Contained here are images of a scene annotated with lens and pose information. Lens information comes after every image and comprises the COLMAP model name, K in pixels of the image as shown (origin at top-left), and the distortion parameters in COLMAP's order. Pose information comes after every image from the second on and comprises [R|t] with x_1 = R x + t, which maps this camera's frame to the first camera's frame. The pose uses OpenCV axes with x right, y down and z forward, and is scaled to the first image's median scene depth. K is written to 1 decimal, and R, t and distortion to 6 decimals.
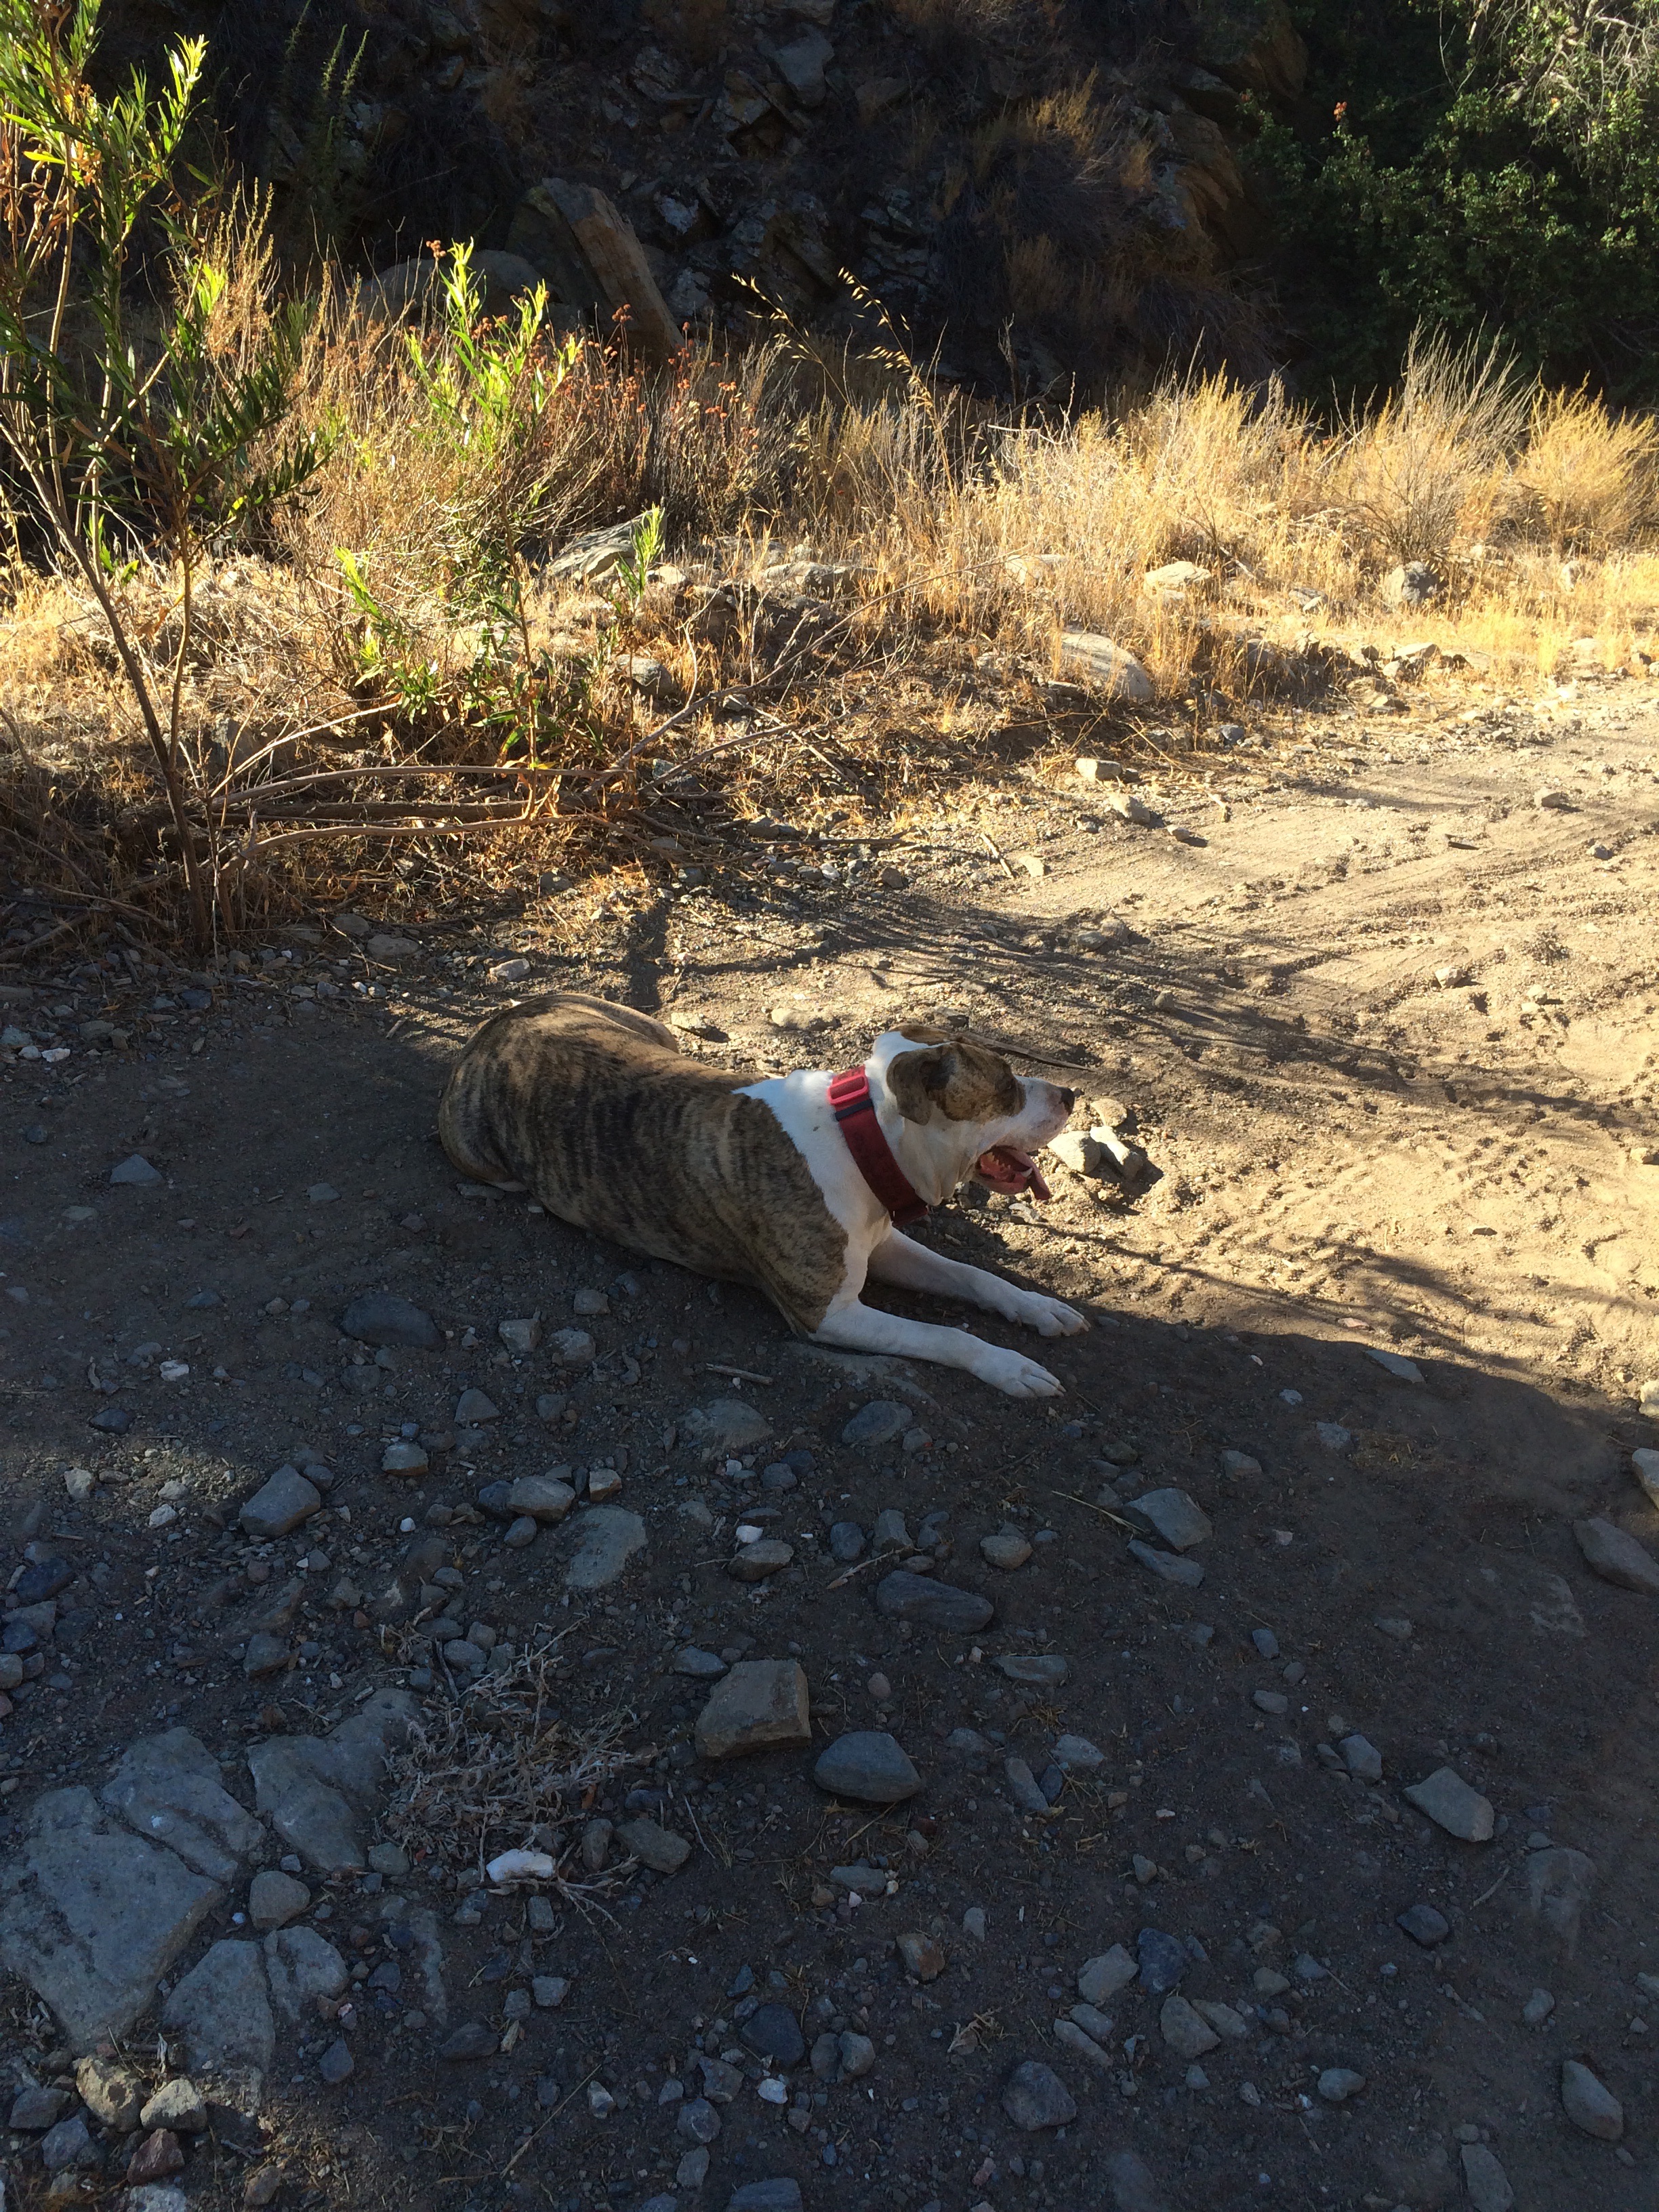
lens RADIAL K [[1861.5, 0, 817.0], [0, 1861.5, 1100.4], [0, 0, 1]] dist [0.070686, -0.103579]
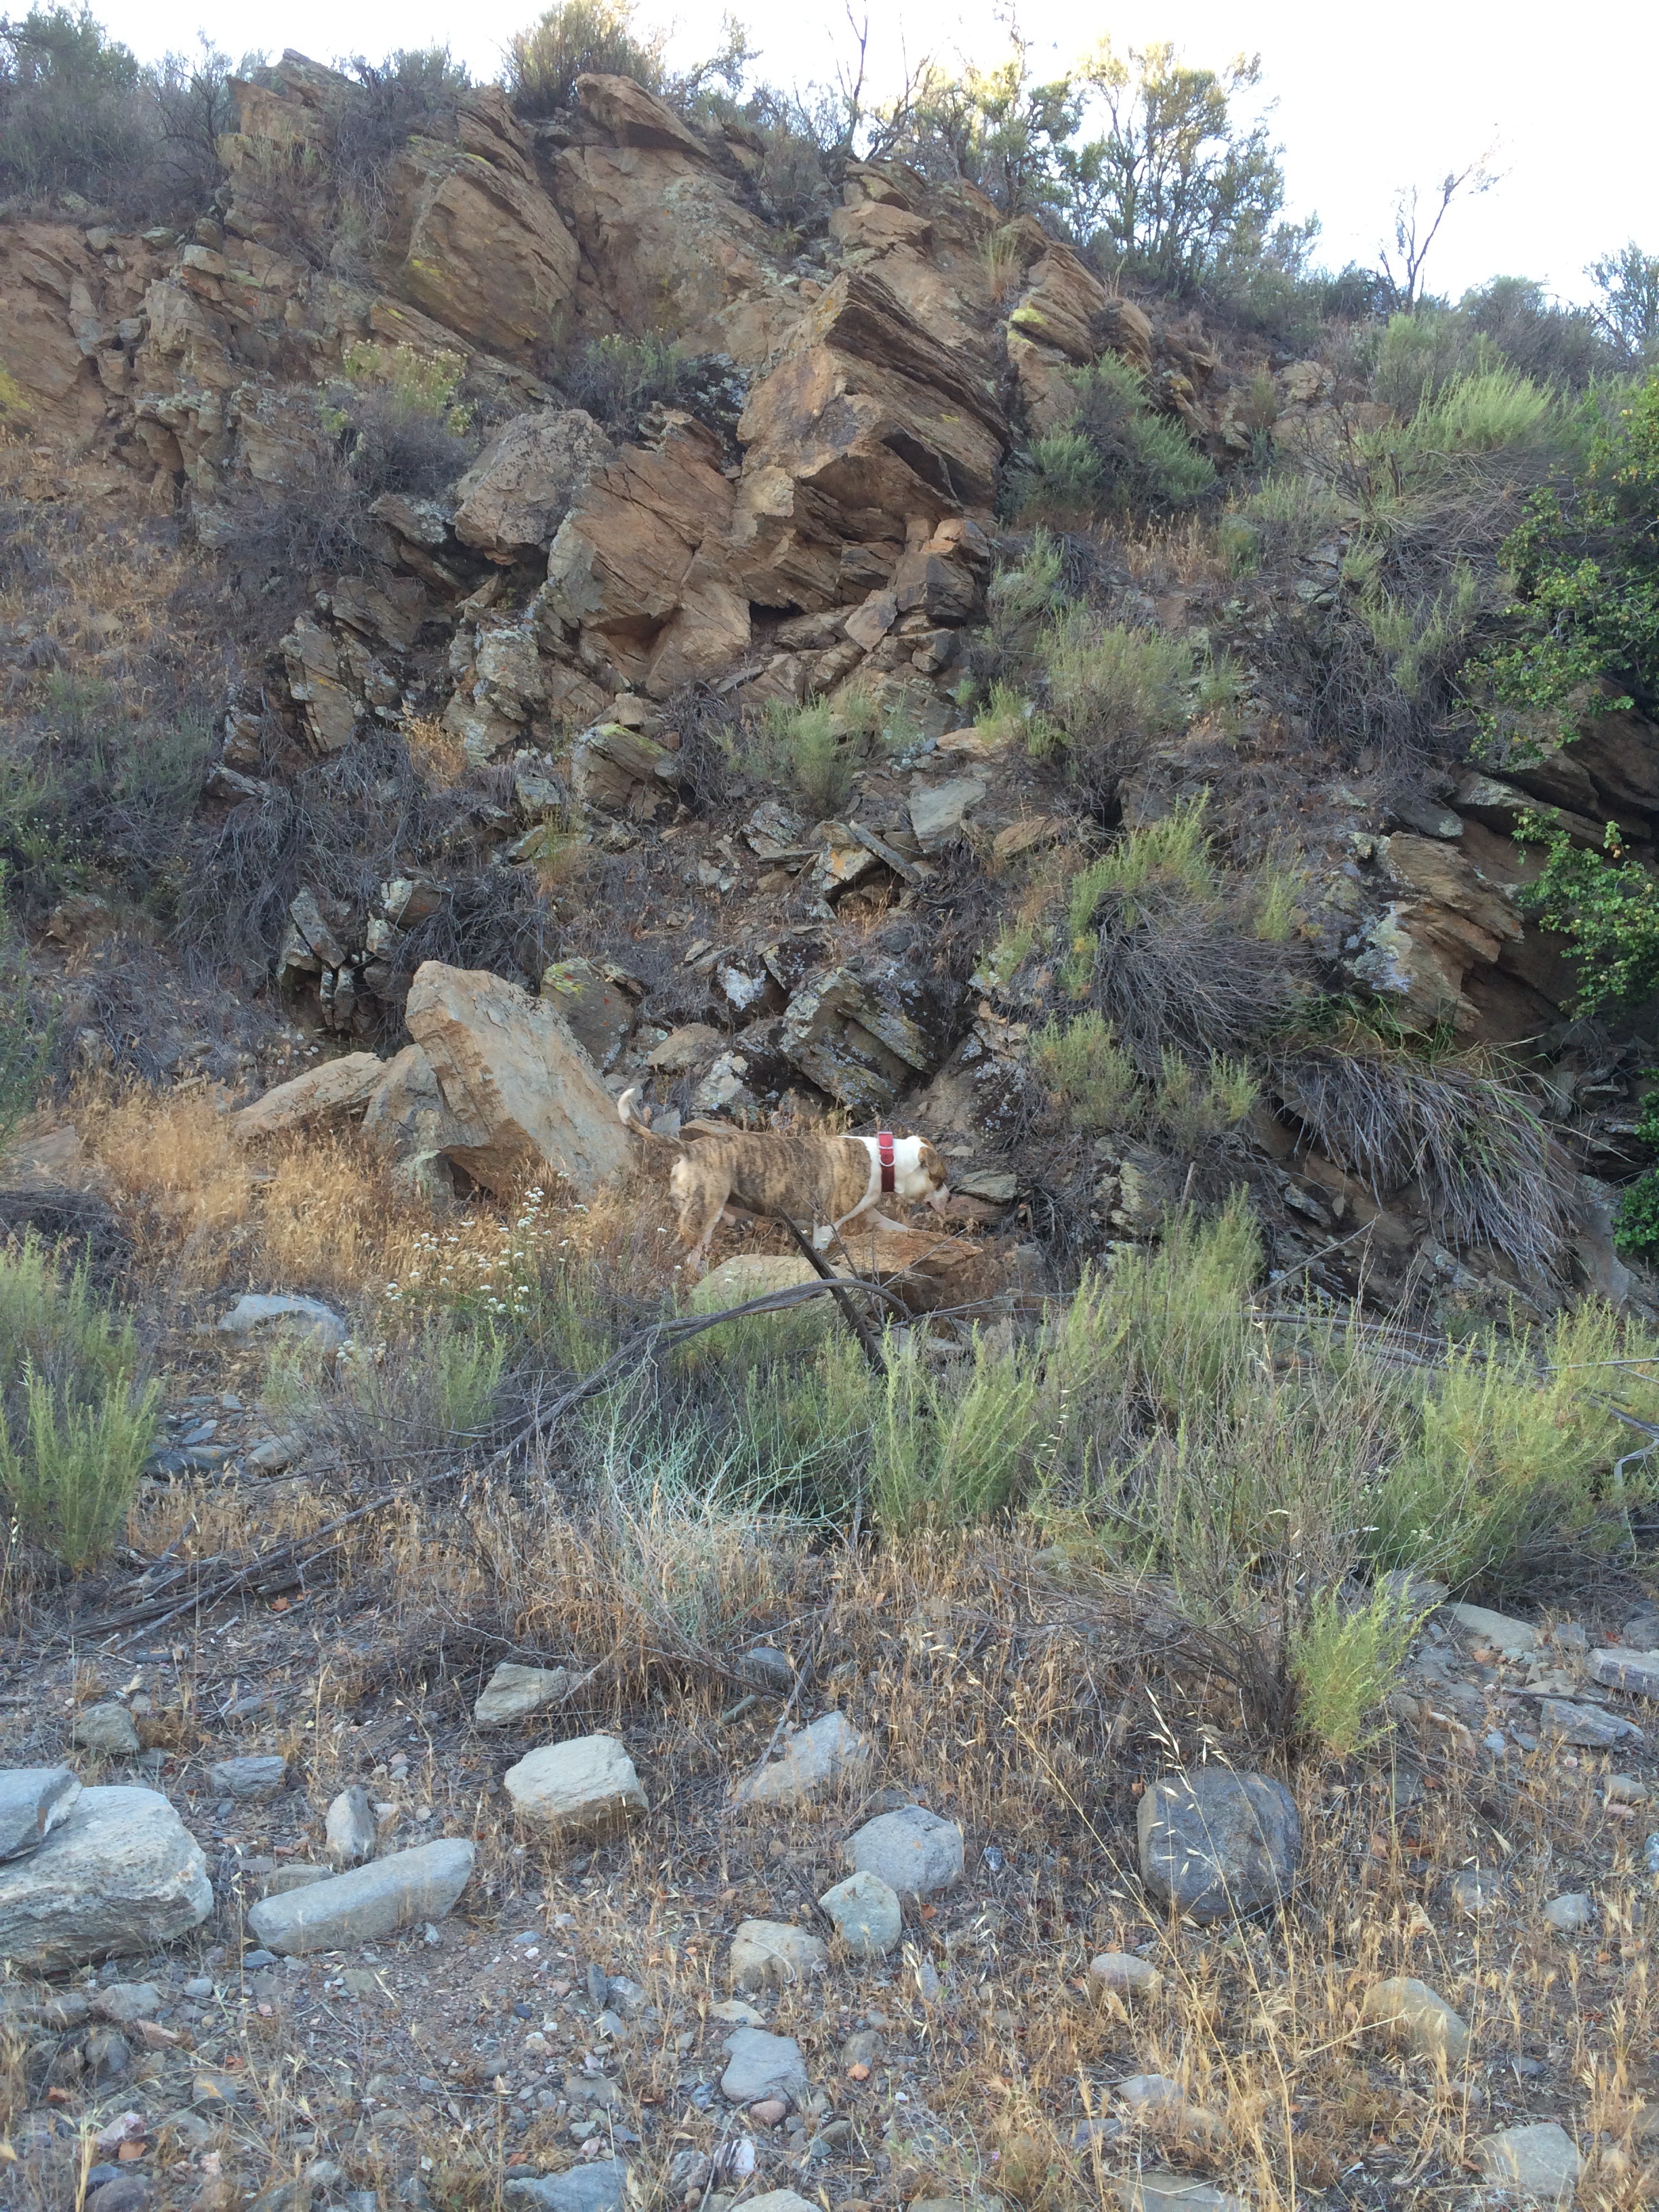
lens RADIAL K [[1861.5, 0, 811.6], [0, 1861.5, 1118.6], [0, 0, 1]] dist [0.070686, -0.103579]
pose [[0.922040, 0.003678, -0.387078, 0.278527], [-0.134559, 0.940642, -0.311588, -0.196583], [0.362956, 0.339382, 0.867804, 0.384785]]
